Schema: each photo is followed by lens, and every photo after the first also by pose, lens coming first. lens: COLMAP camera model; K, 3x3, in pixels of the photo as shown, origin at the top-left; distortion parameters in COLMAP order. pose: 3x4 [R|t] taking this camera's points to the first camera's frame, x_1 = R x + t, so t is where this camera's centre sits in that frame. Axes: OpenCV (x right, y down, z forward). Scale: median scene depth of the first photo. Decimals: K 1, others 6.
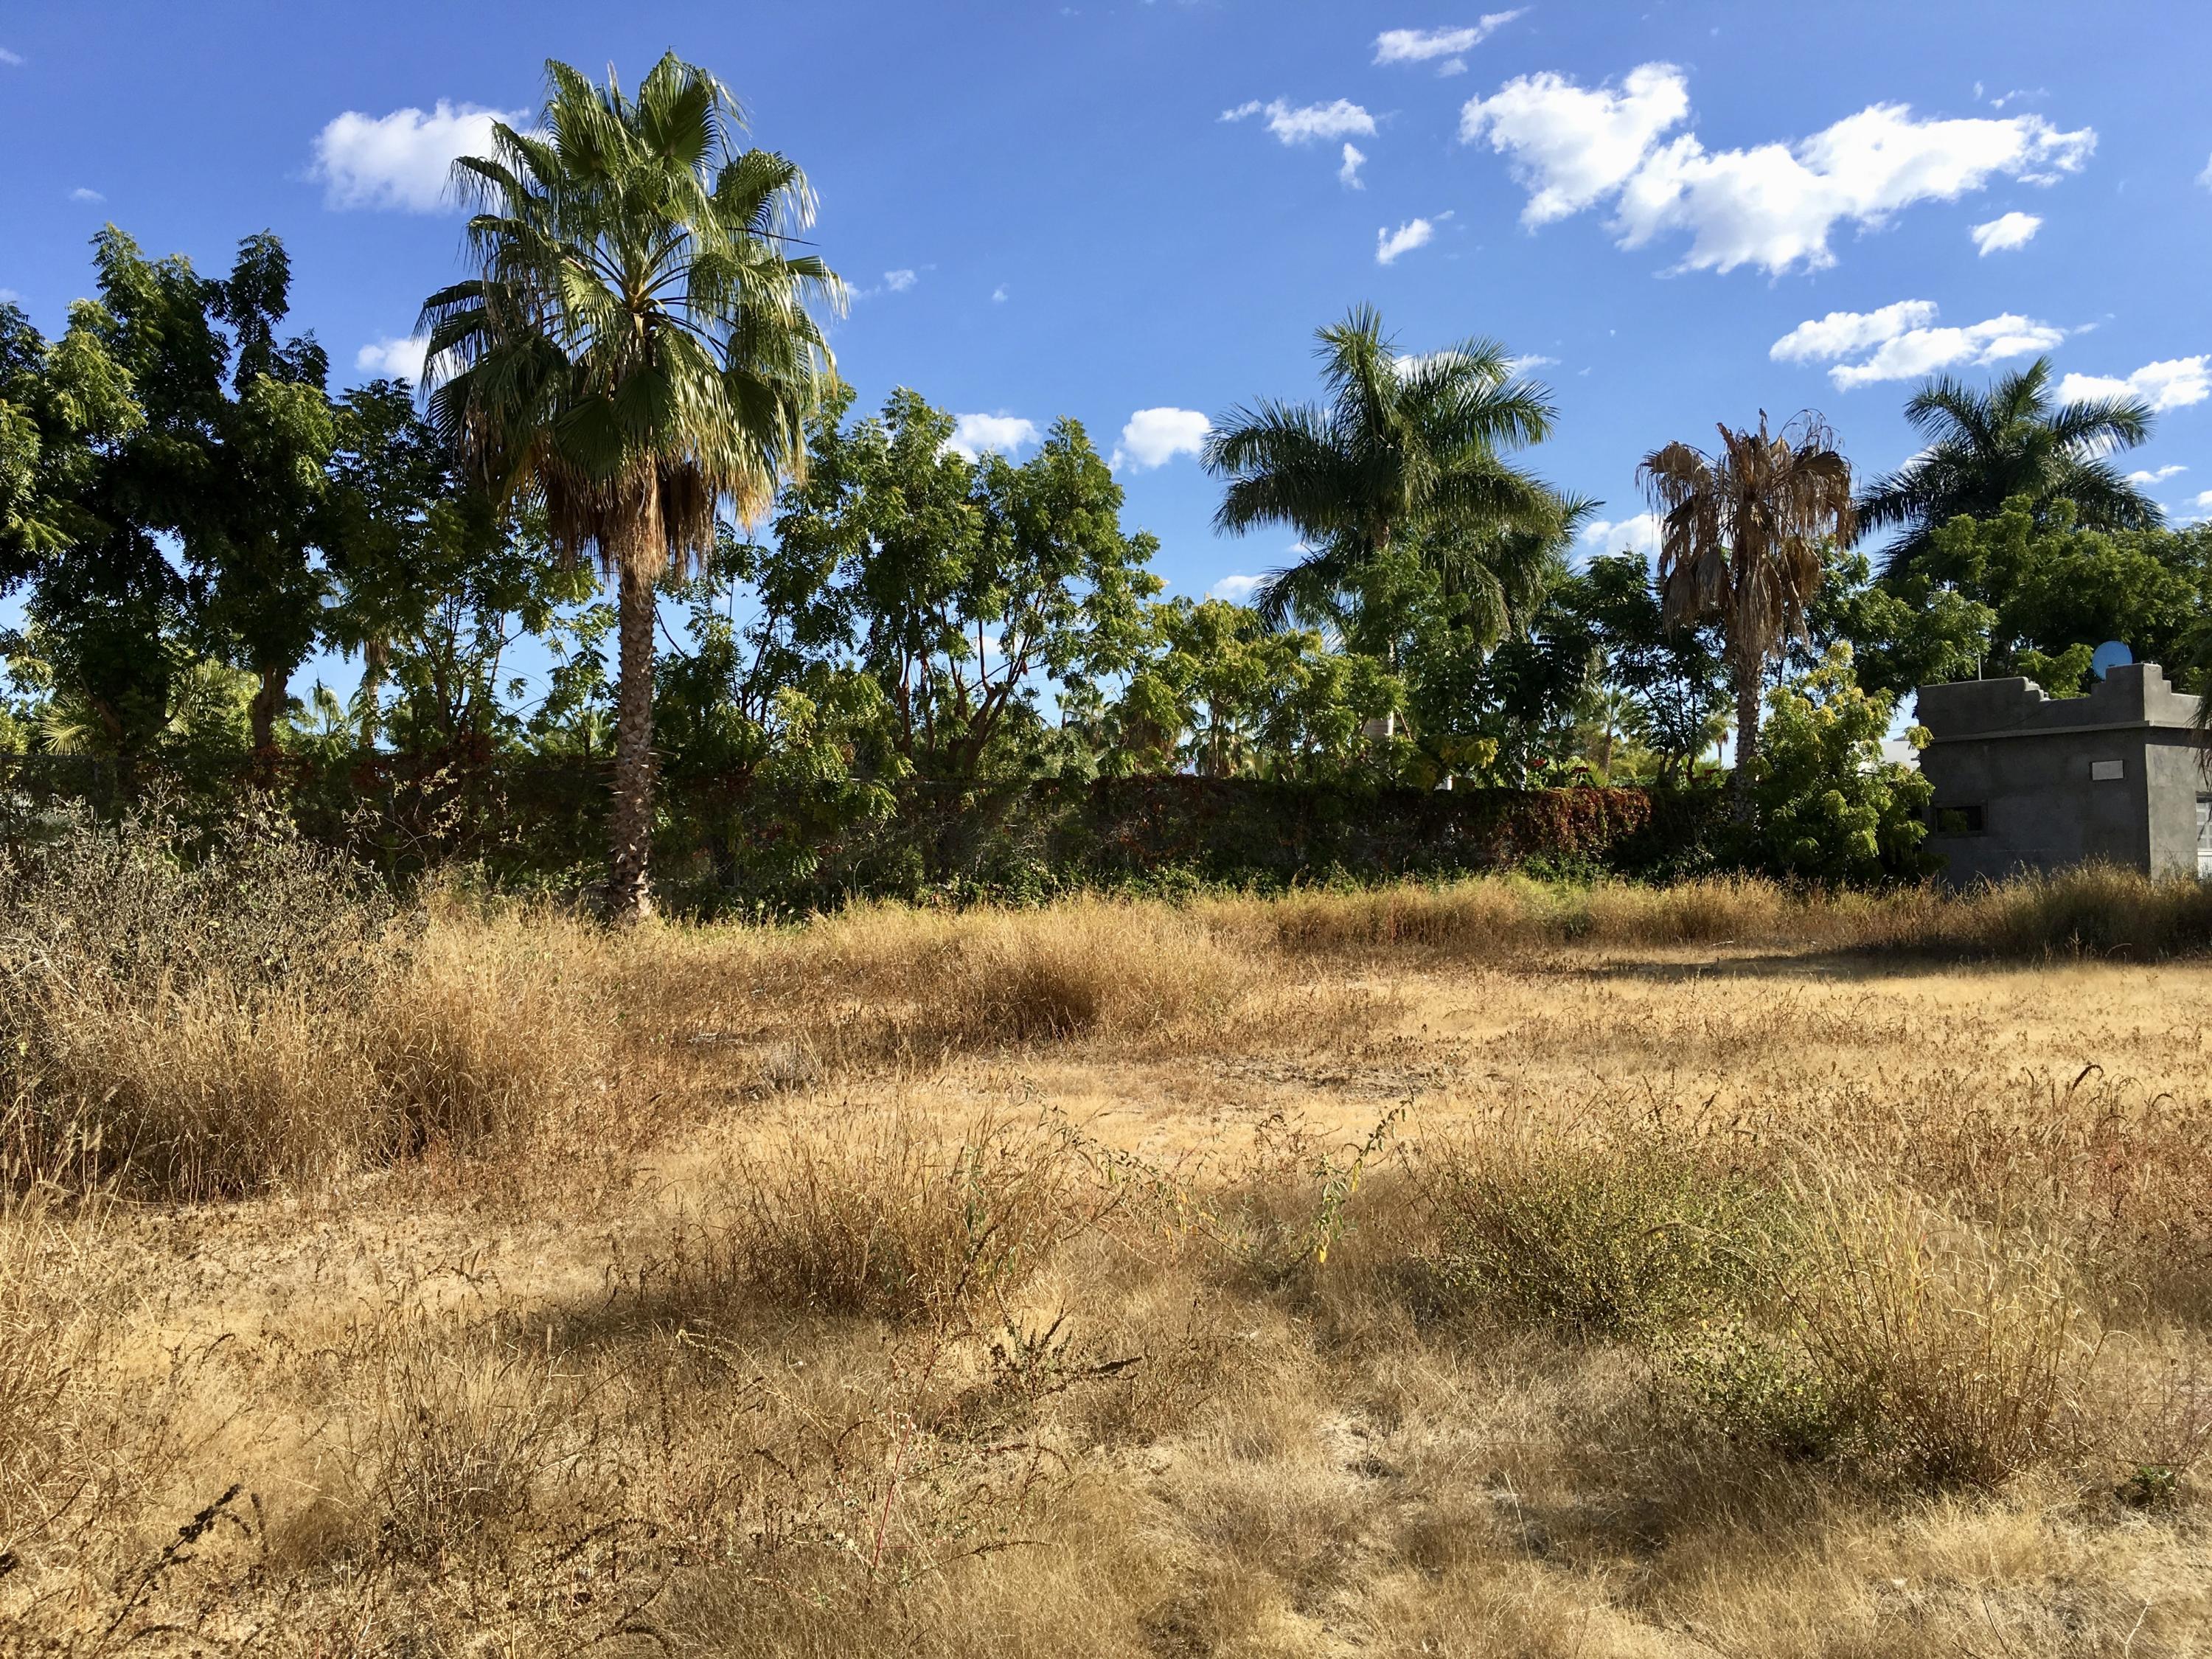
lens RADIAL K [[1922.6, 0, 1089.5], [0, 1922.6, 806.8], [0, 0, 1]] dist [0.098746, -0.125488]
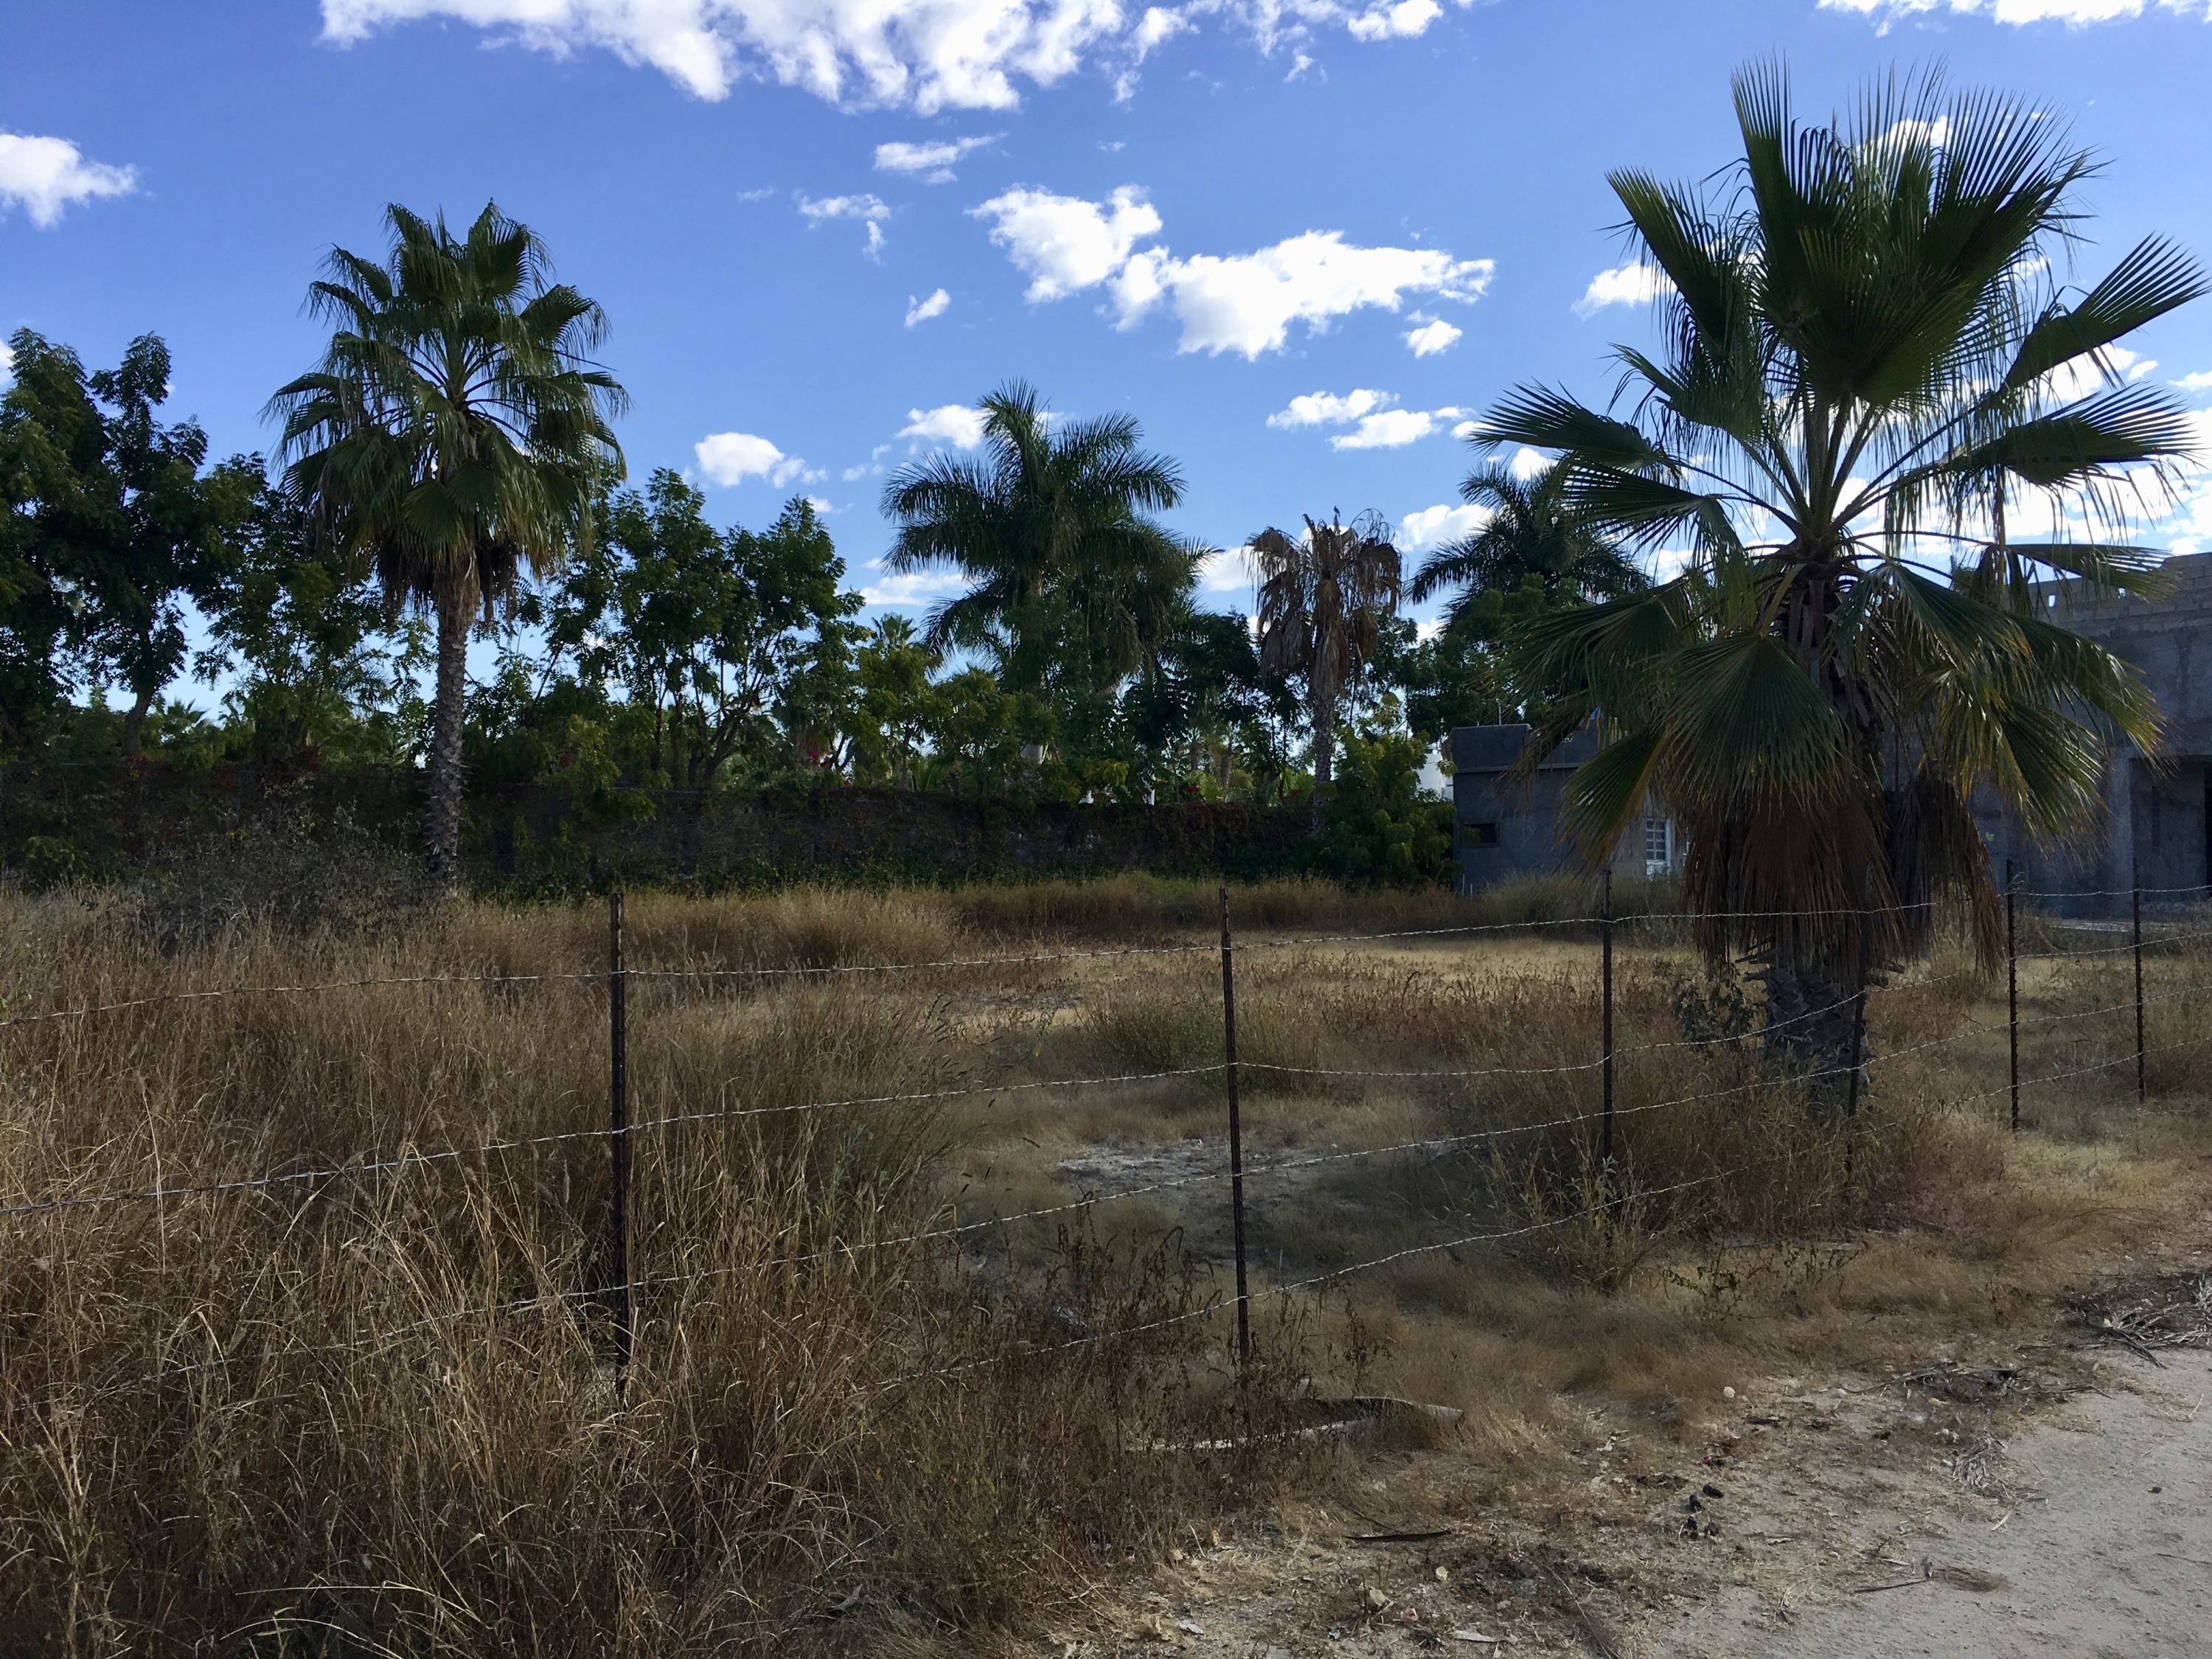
lens RADIAL K [[1922.6, 0, 1125.2], [0, 1922.6, 823.2], [0, 0, 1]] dist [0.098746, -0.125488]
pose [[0.978167, 0.019183, 0.206935, -0.065762], [-0.021402, 0.999735, 0.008489, -0.009736], [-0.206717, -0.012732, 0.978318, -0.295569]]
